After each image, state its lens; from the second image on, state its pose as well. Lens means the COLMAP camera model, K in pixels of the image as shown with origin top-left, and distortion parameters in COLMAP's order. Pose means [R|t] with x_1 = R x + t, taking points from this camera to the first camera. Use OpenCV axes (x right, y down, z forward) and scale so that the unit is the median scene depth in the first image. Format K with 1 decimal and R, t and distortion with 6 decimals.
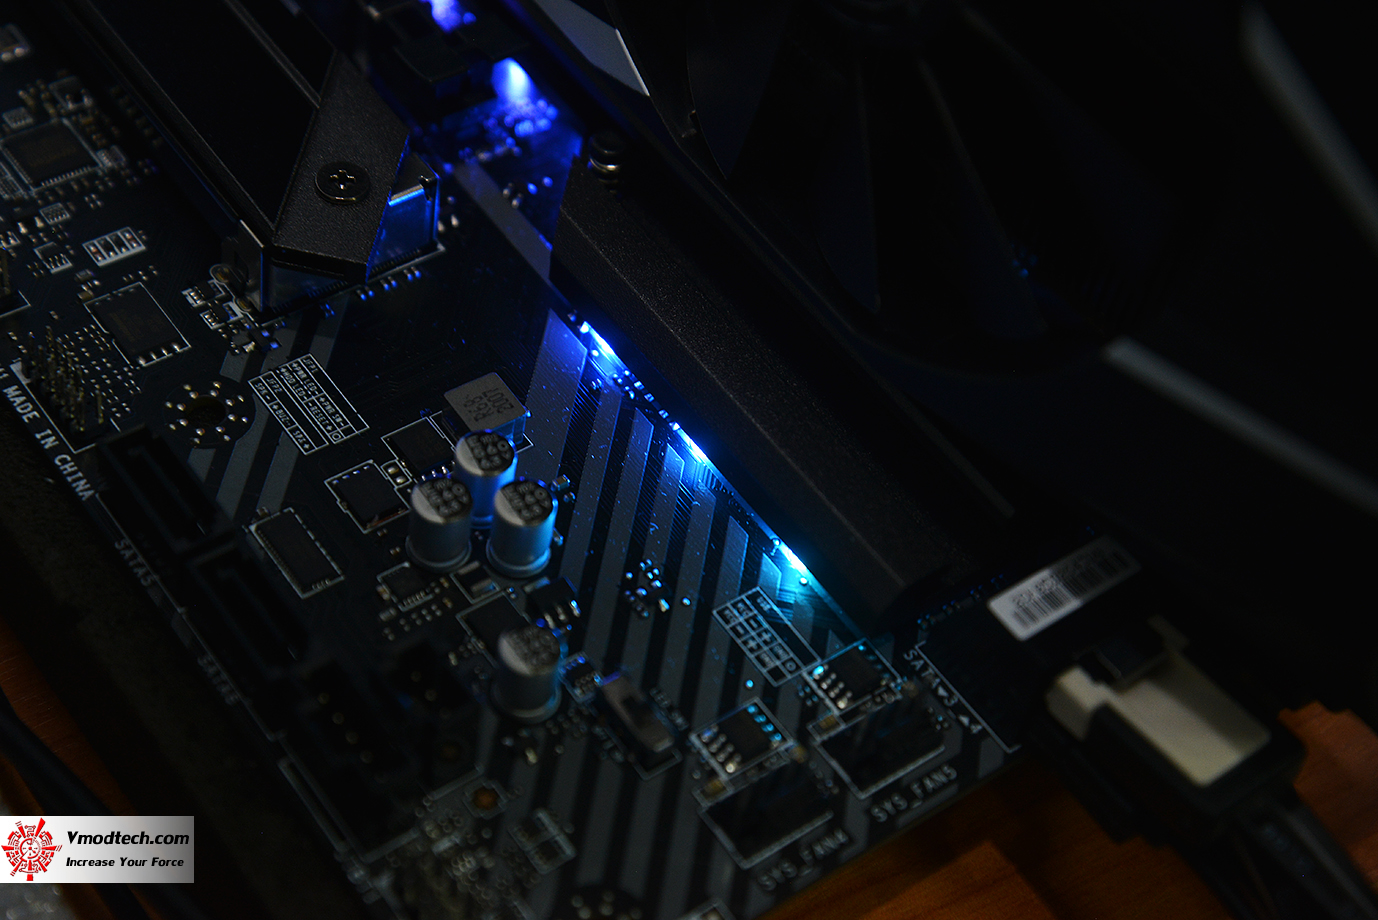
lens RADIAL K [[2414.8, 0, 689.0], [0, 2414.8, 460.0], [0, 0, 1]] dist [0.205839, 0.050523]
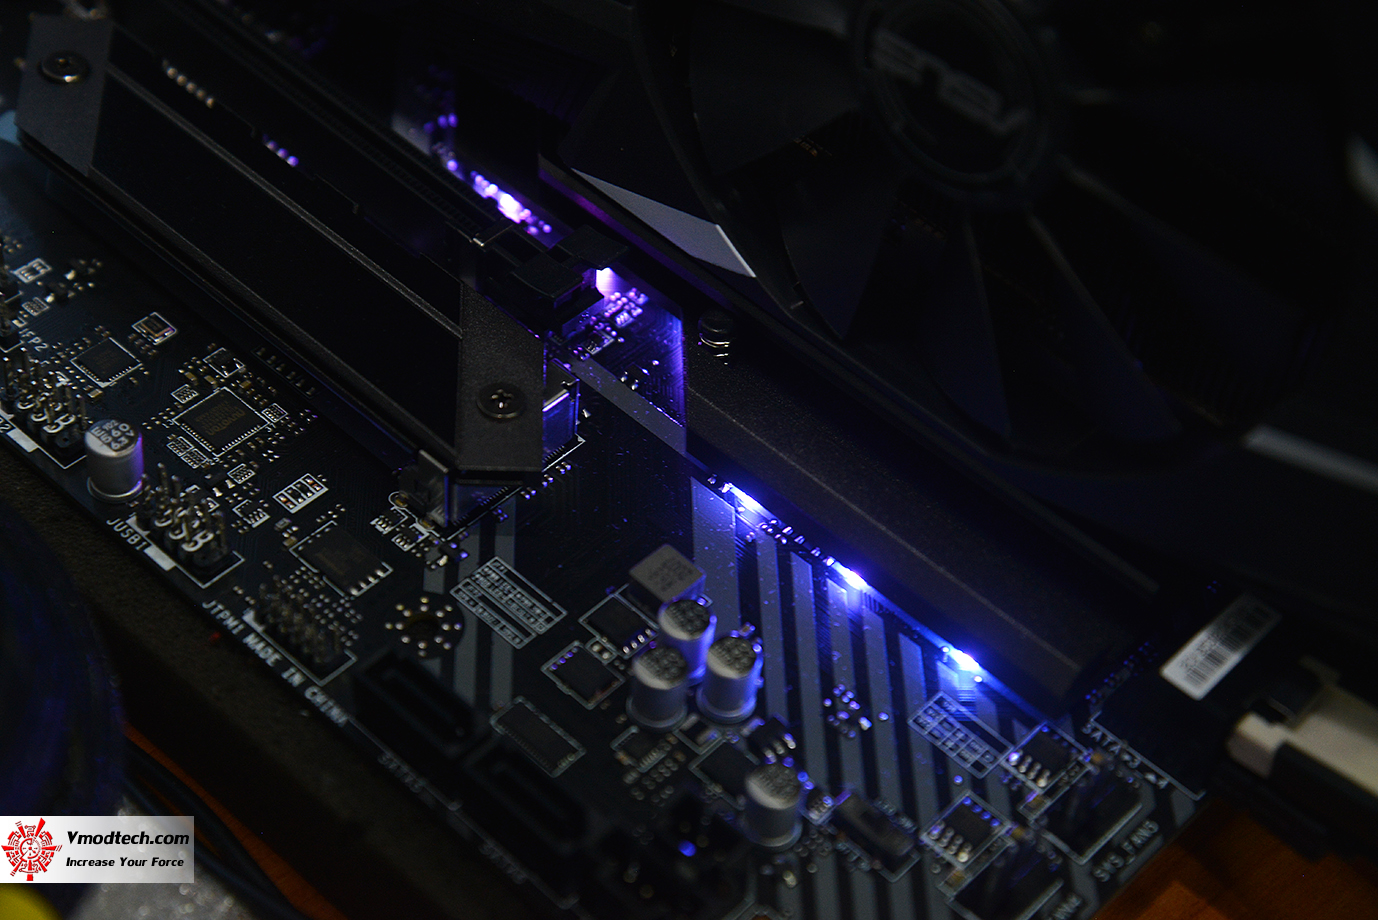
lens RADIAL K [[2414.8, 0, 689.0], [0, 2414.8, 460.0], [0, 0, 1]] dist [0.205839, 0.050523]
pose [[0.982517, -0.176299, 0.059825, -0.133107], [0.178327, 0.983502, -0.030400, -0.039522], [-0.053478, 0.040537, 0.997746, -0.116765]]
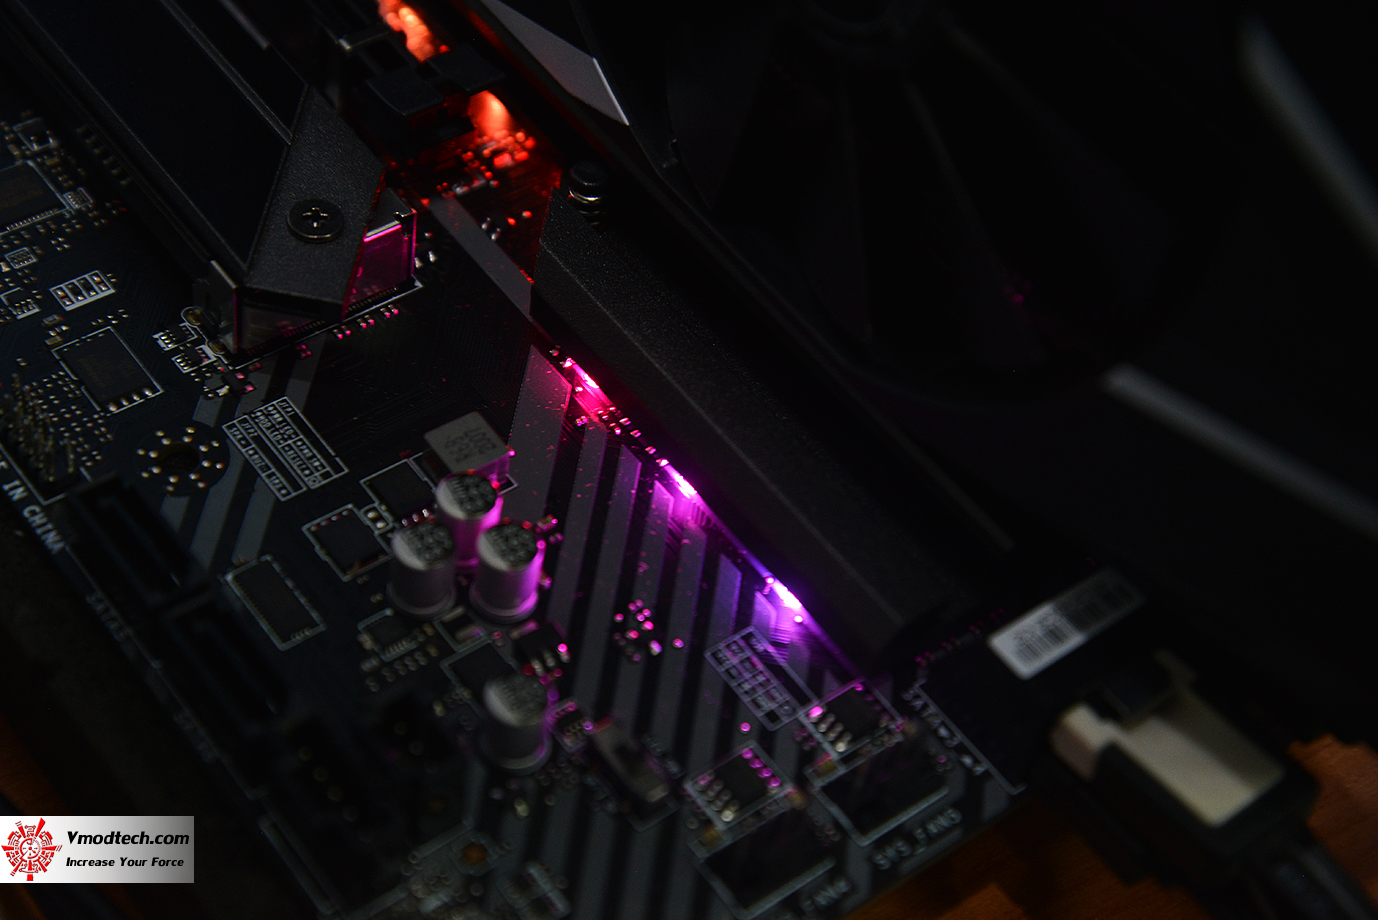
lens RADIAL K [[2414.8, 0, 689.0], [0, 2414.8, 460.0], [0, 0, 1]] dist [0.205839, 0.050523]
pose [[0.999776, -0.020390, 0.005587, -0.000609], [0.020449, 0.999734, -0.010683, -0.004730], [-0.005367, 0.010794, 0.999927, 0.027516]]
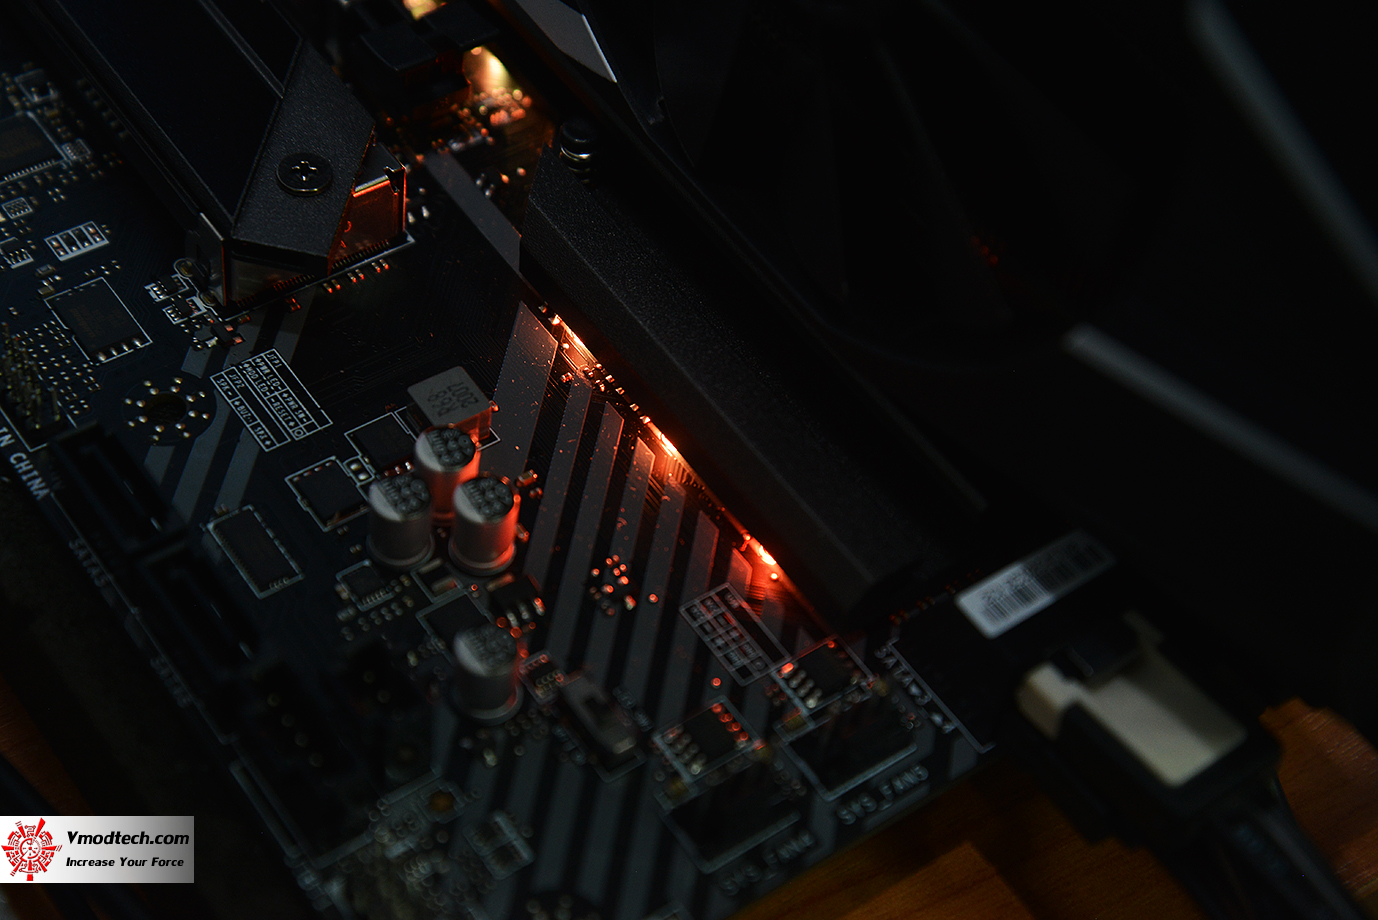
lens RADIAL K [[2414.8, 0, 689.0], [0, 2414.8, 460.0], [0, 0, 1]] dist [0.205839, 0.050523]
pose [[0.999677, -0.006637, -0.024540, 0.037074], [0.006711, 0.999973, 0.002952, -0.000454], [0.024520, -0.003116, 0.999694, 0.021874]]
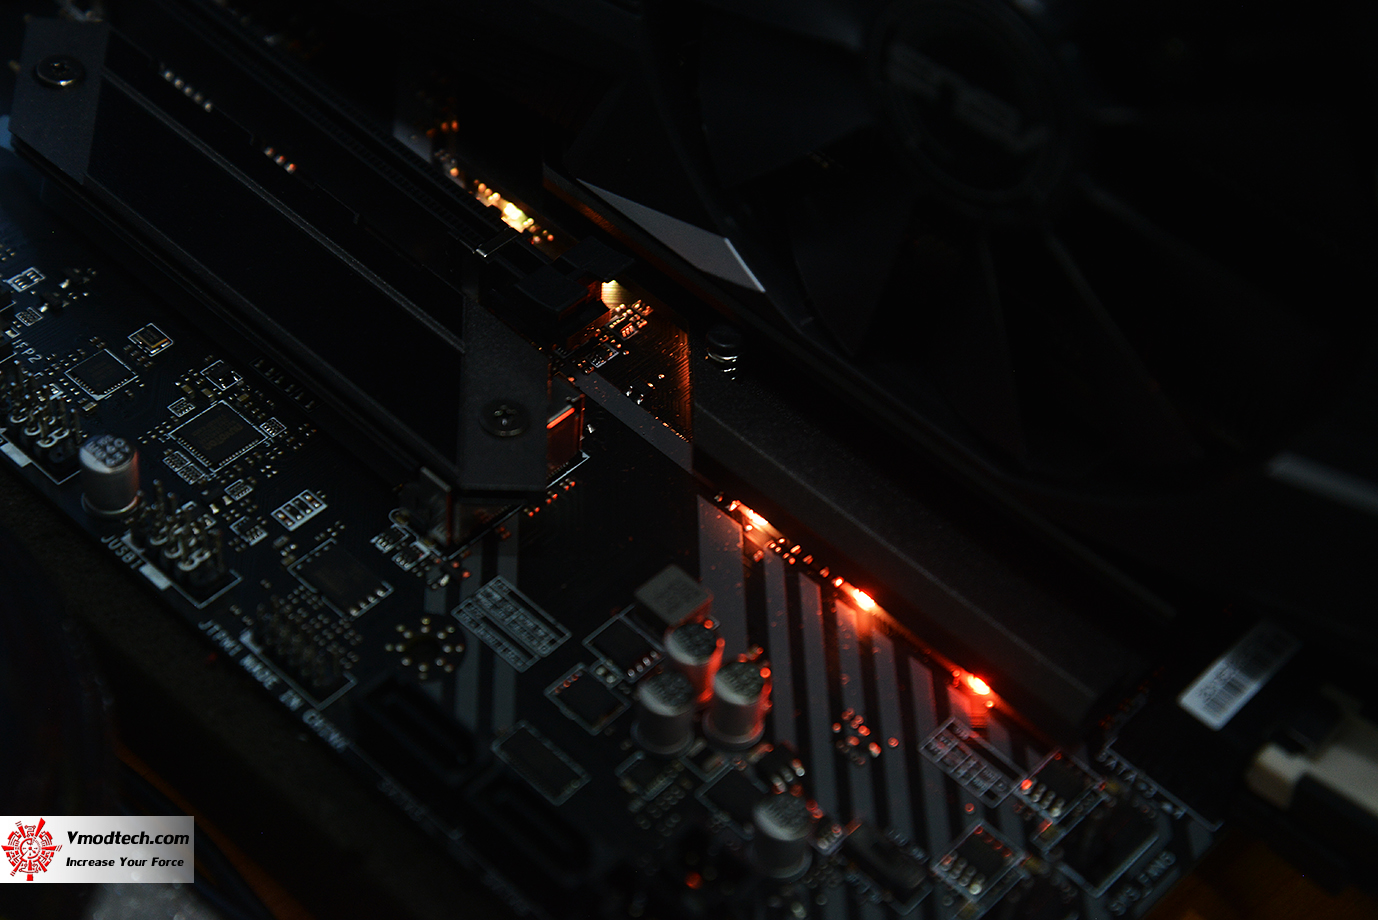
lens RADIAL K [[2414.8, 0, 689.0], [0, 2414.8, 460.0], [0, 0, 1]] dist [0.205839, 0.050523]
pose [[0.983146, -0.172358, 0.060967, -0.134711], [0.174046, 0.984457, -0.023509, -0.057067], [-0.055967, 0.033723, 0.997863, -0.093967]]
